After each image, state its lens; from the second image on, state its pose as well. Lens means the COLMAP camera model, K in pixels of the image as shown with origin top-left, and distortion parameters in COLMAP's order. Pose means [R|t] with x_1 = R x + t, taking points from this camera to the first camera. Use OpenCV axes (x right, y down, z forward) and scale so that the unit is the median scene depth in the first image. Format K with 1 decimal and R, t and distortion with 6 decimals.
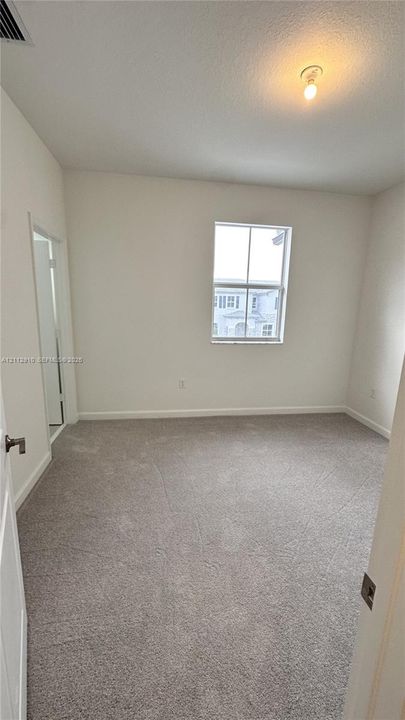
lens RADIAL K [[286.9, 0, 202.5], [0, 286.9, 360.0], [0, 0, 1]] dist [-0.001406, 0.000031]
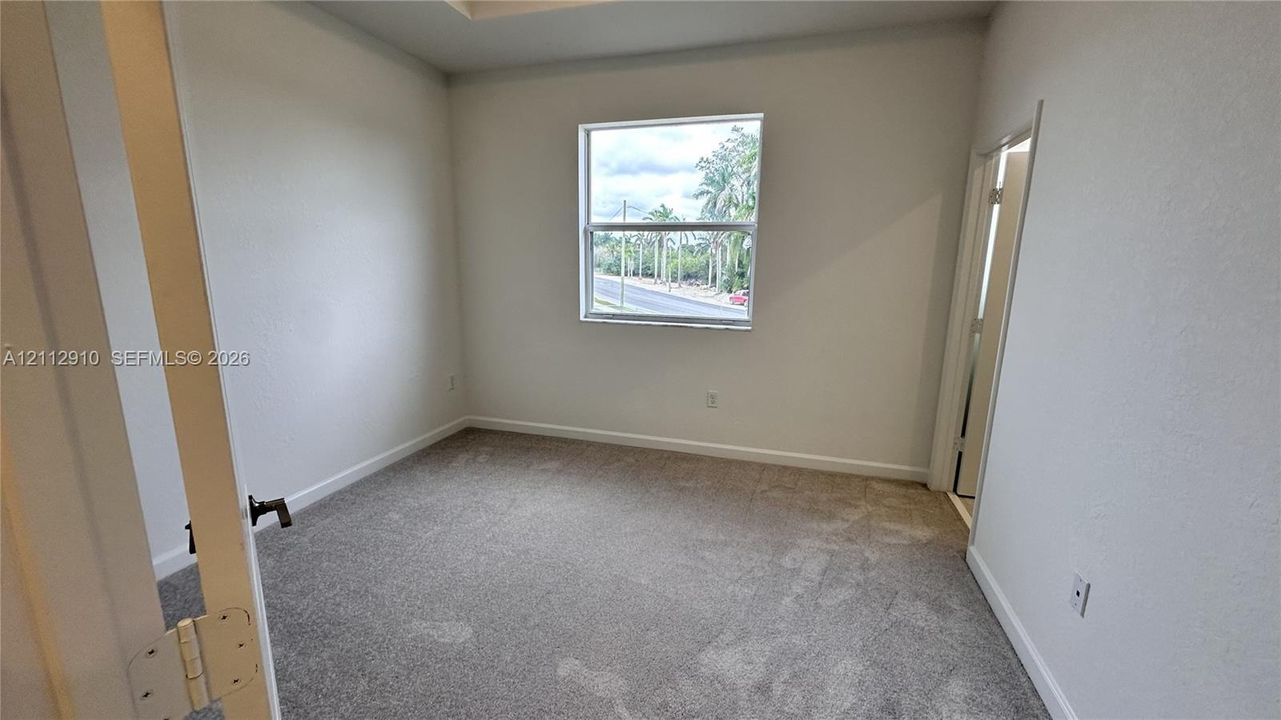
lens RADIAL K [[510.5, 0, 640.5], [0, 510.5, 360.0], [0, 0, 1]] dist [-0.001406, 0.000031]
pose [[0.902467, 0.068002, -0.425358, 0.511988], [-0.069163, 0.997524, 0.012732, 0.001303], [0.425171, 0.017929, 0.904936, 0.052388]]
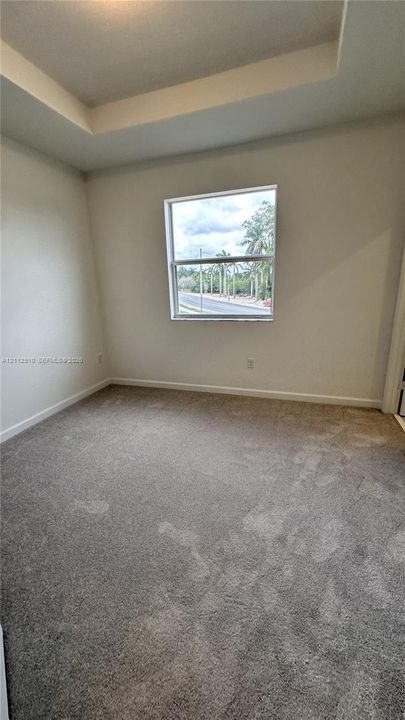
lens RADIAL K [[286.9, 0, 202.5], [0, 286.9, 360.0], [0, 0, 1]] dist [-0.001406, 0.000031]
pose [[0.887179, 0.062957, -0.457110, 0.510314], [-0.028832, 0.996276, 0.081258, -0.001998], [0.460523, -0.058911, 0.885691, 0.098139]]
